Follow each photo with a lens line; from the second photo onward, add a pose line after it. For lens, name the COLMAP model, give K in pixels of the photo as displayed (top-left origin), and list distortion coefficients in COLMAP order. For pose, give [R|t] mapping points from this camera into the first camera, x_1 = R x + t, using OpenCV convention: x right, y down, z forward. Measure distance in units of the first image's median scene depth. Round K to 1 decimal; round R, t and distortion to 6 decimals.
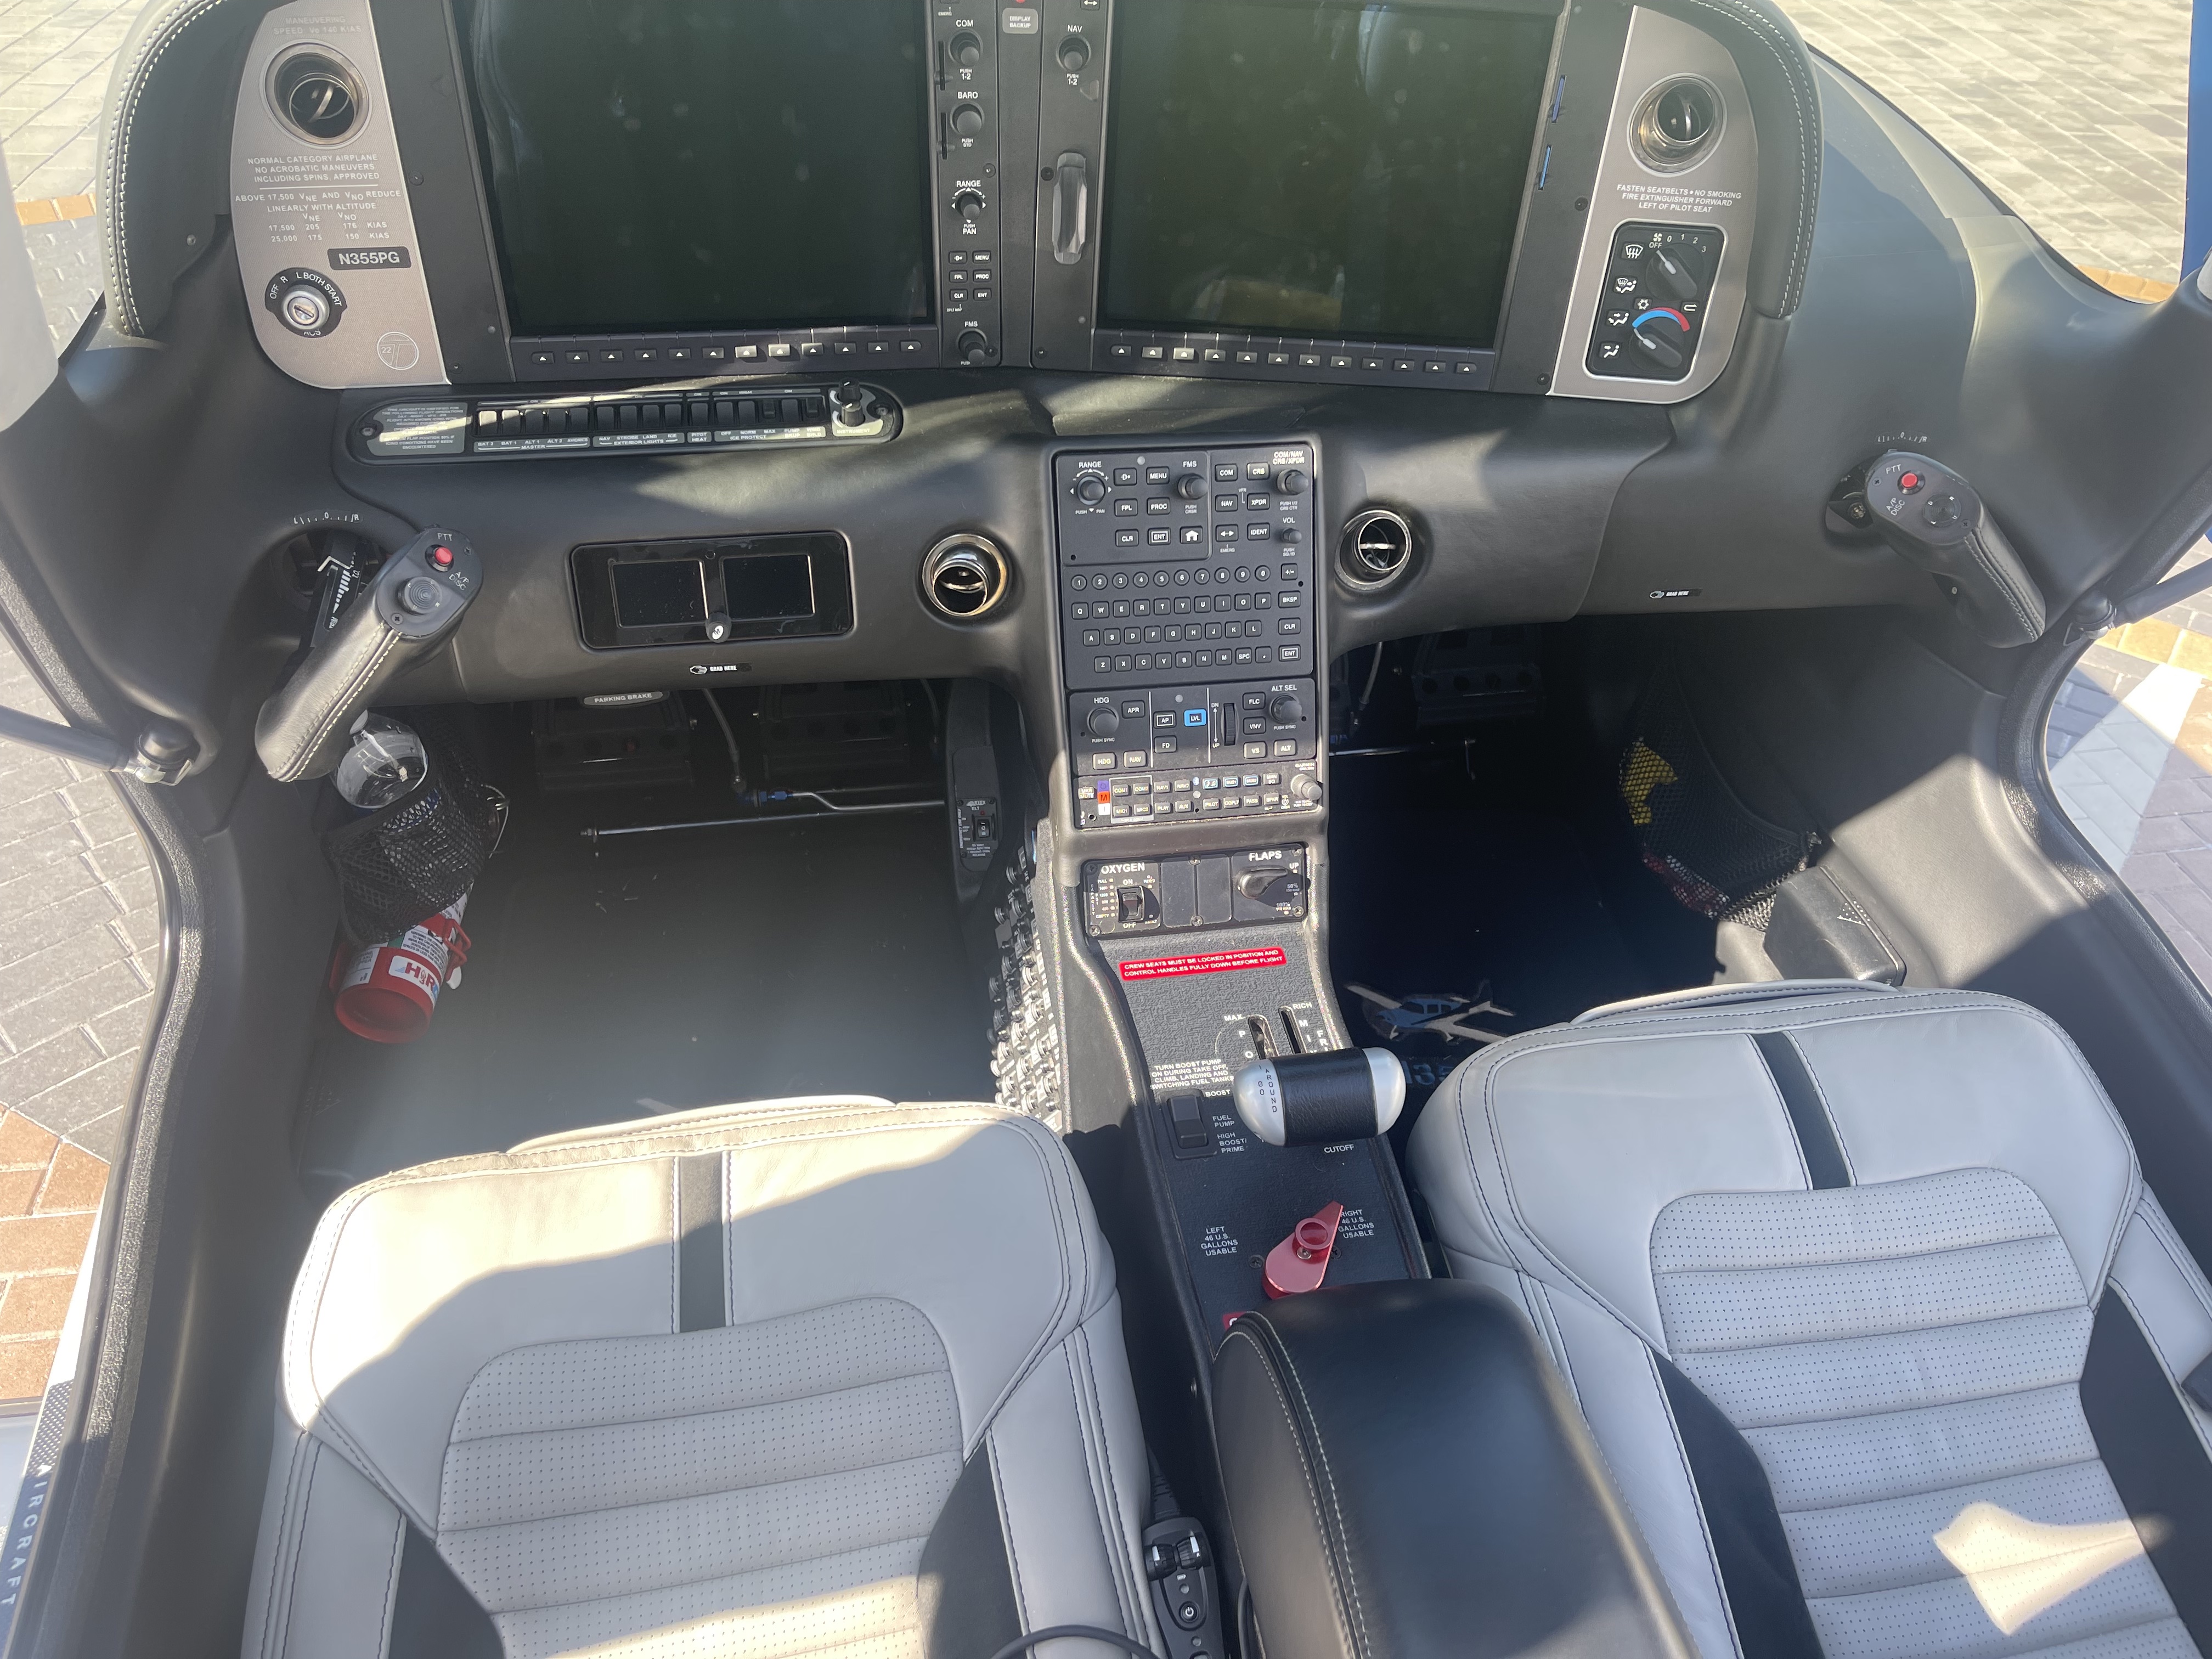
lens RADIAL K [[1730.8, 0, 1109.0], [0, 1730.8, 833.7], [0, 0, 1]] dist [0.053455, -0.006423]
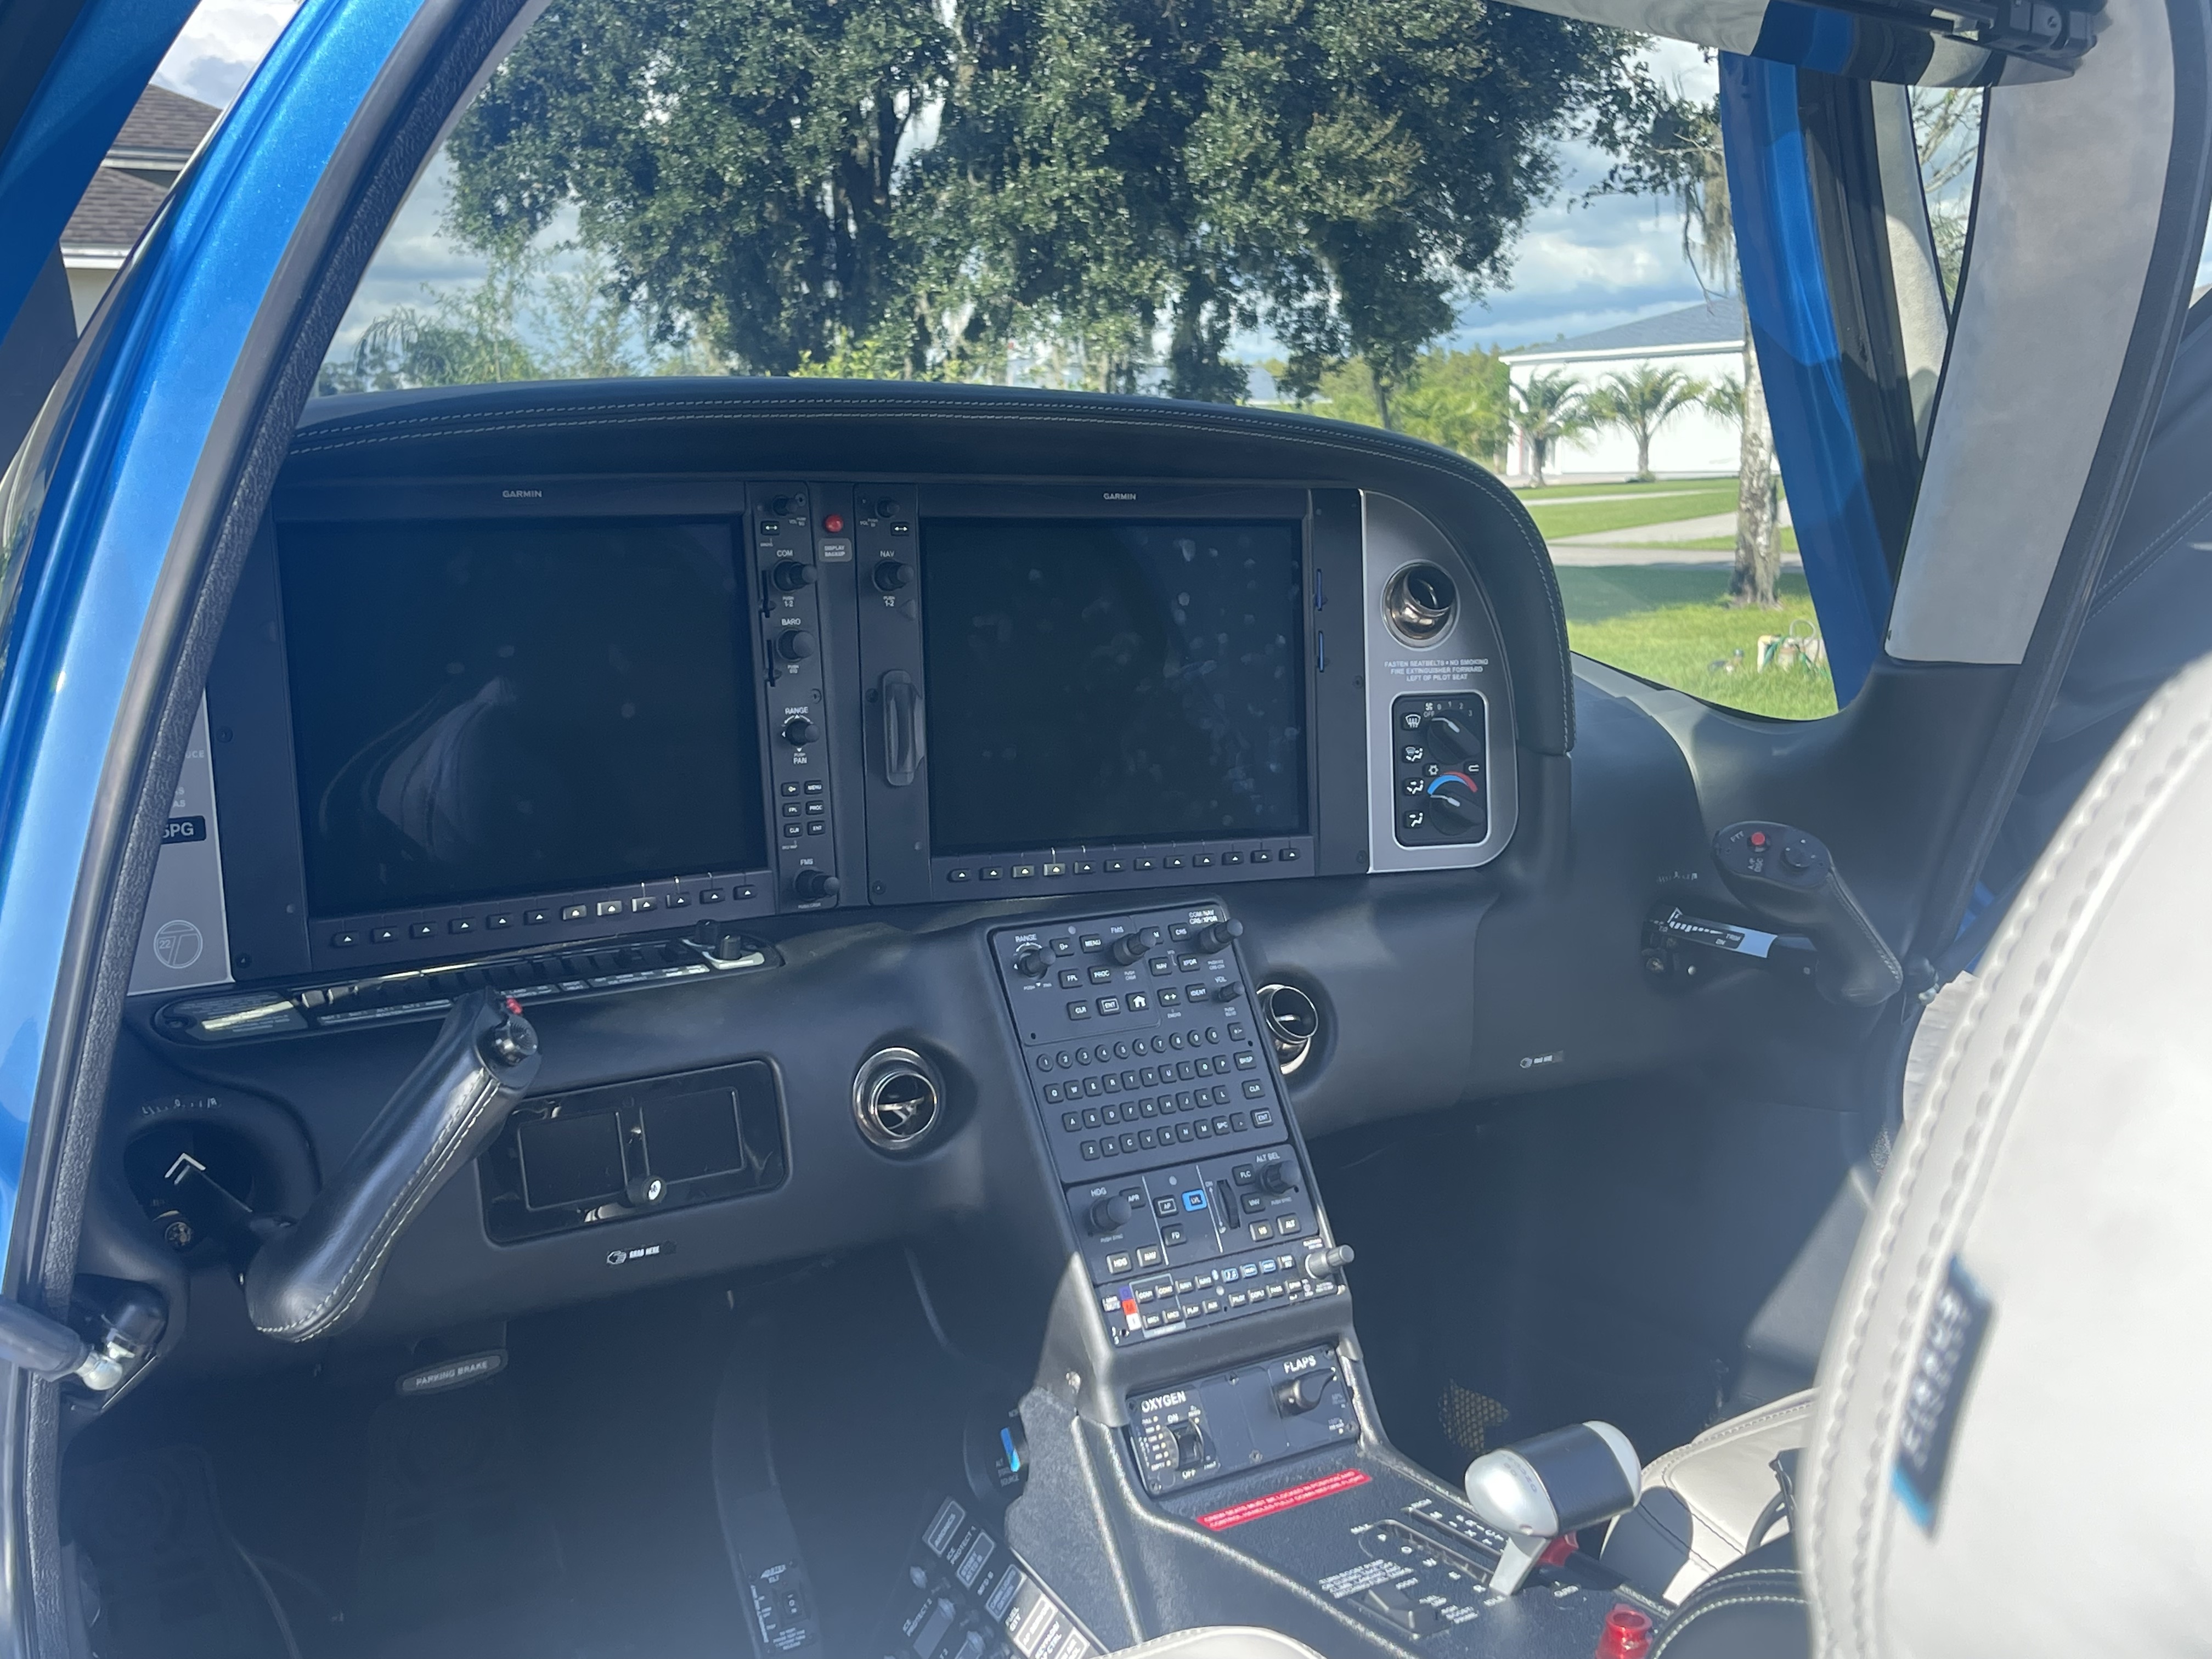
lens RADIAL K [[2627.1, 0, 1101.1], [0, 2627.1, 824.7], [0, 0, 1]] dist [0.151658, 0.000000]
pose [[0.892622, -0.107915, 0.437699, -0.540851], [0.316427, 0.841537, -0.437824, 0.331824], [-0.321092, 0.529311, 0.785322, -0.111981]]
